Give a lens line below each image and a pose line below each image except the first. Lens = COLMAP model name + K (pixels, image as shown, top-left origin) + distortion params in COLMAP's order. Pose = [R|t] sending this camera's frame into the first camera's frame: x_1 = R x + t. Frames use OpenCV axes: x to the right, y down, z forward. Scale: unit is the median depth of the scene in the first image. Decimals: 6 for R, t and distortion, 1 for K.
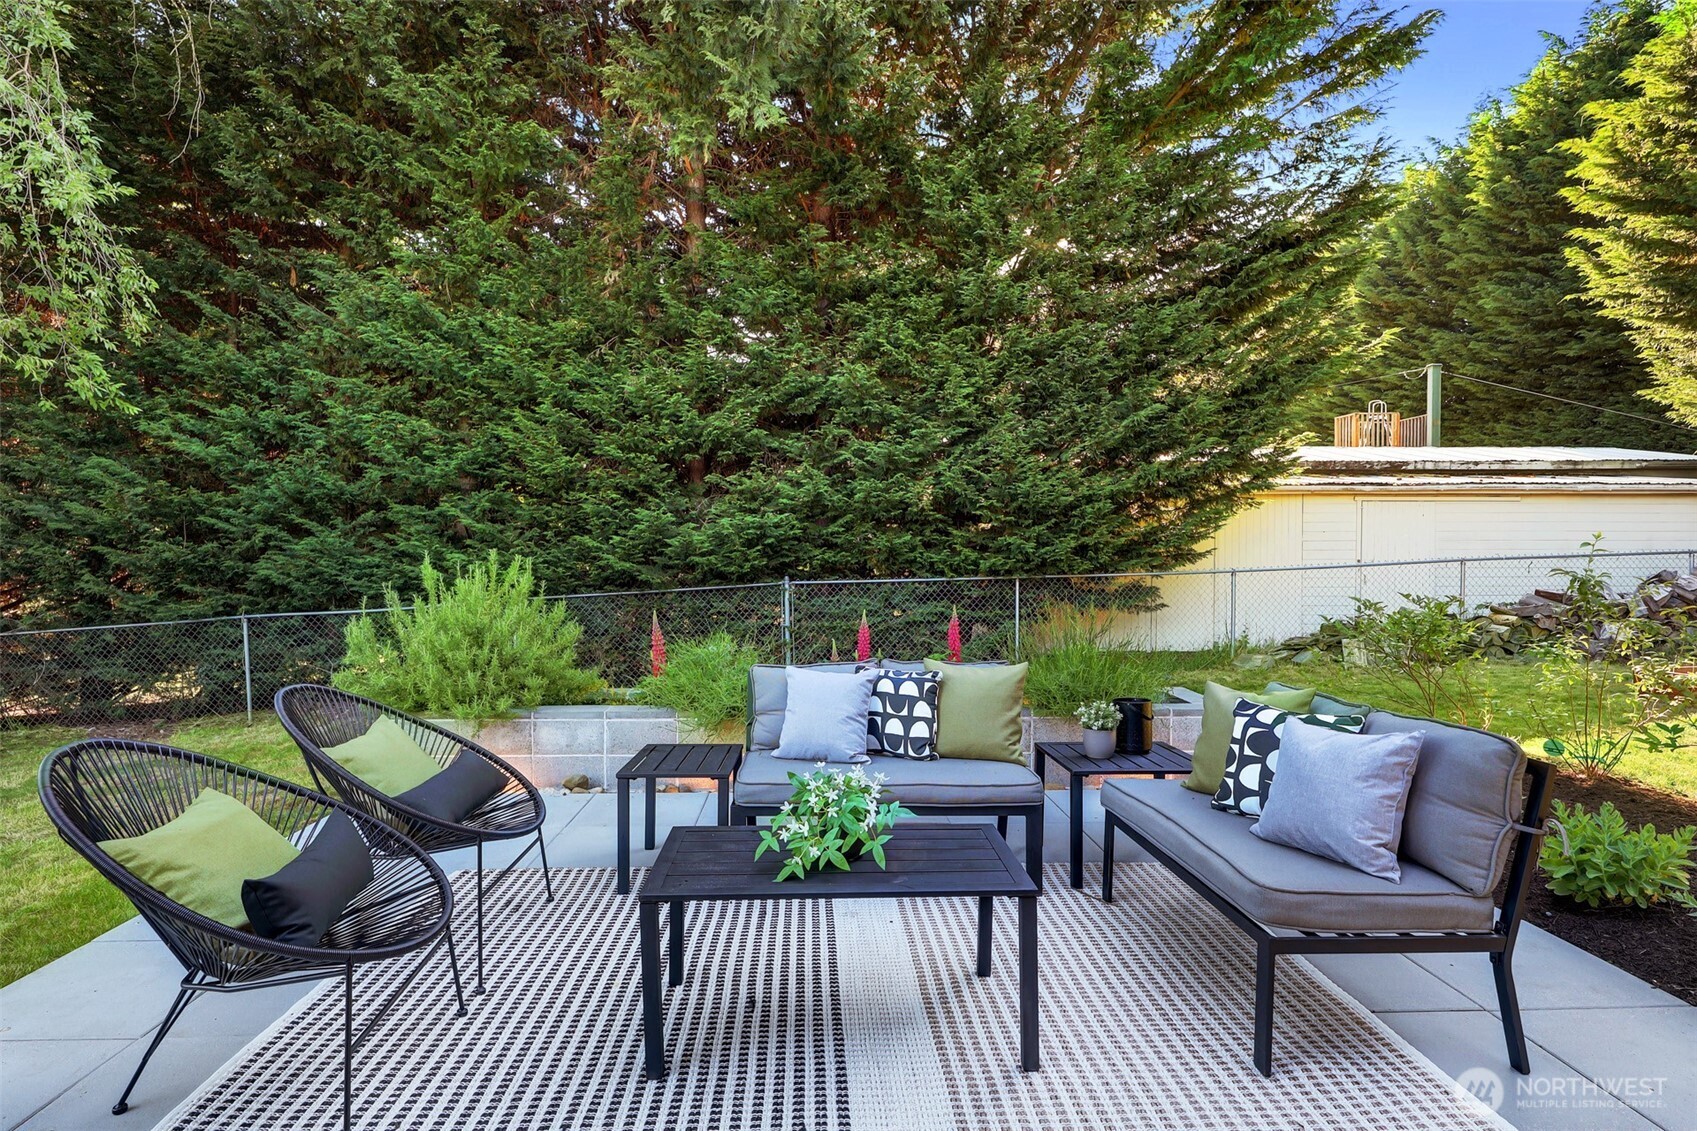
lens RADIAL K [[855.1, 0, 831.9], [0, 855.1, 568.2], [0, 0, 1]] dist [-0.003782, -0.001465]
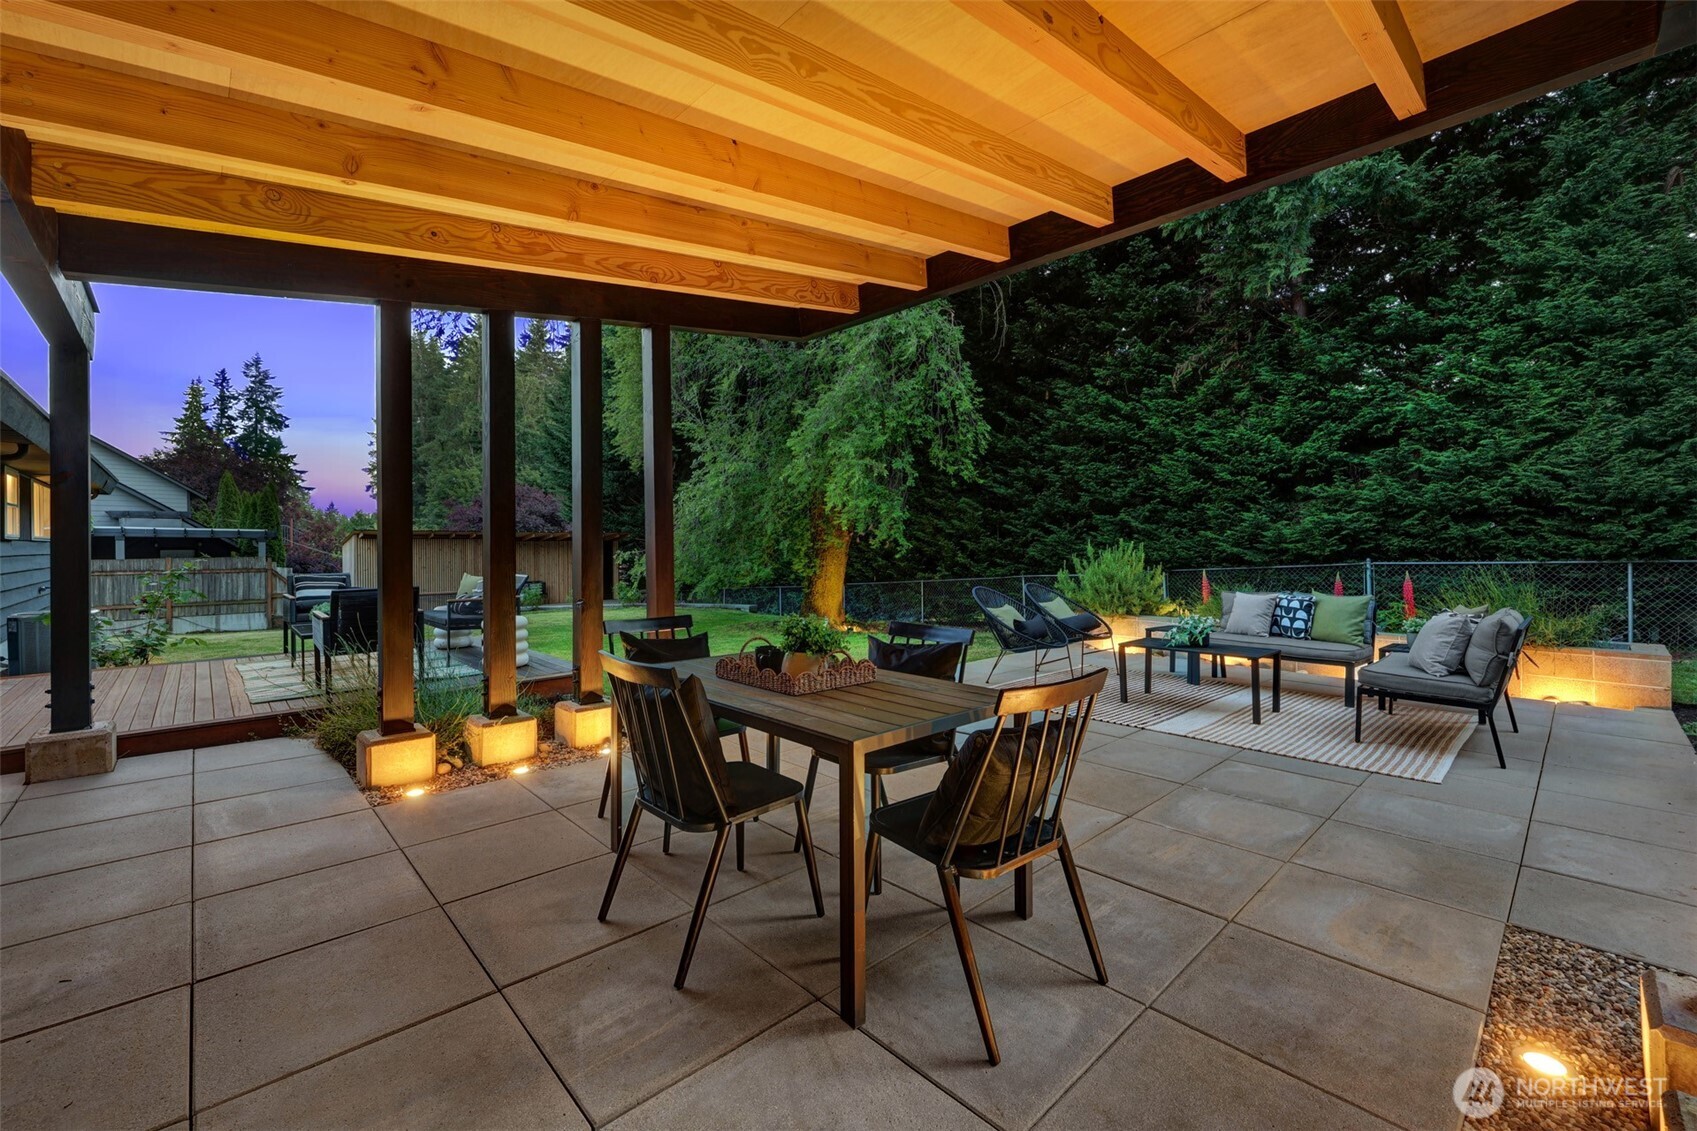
lens RADIAL K [[689.9, 0, 855.2], [0, 689.9, 540.8], [0, 0, 1]] dist [0.007163, 0.000187]
pose [[0.661839, -0.008047, -0.749603, 0.234803], [-0.010947, 0.999732, -0.020397, 0.013169], [0.749566, 0.021705, 0.661574, -0.323934]]
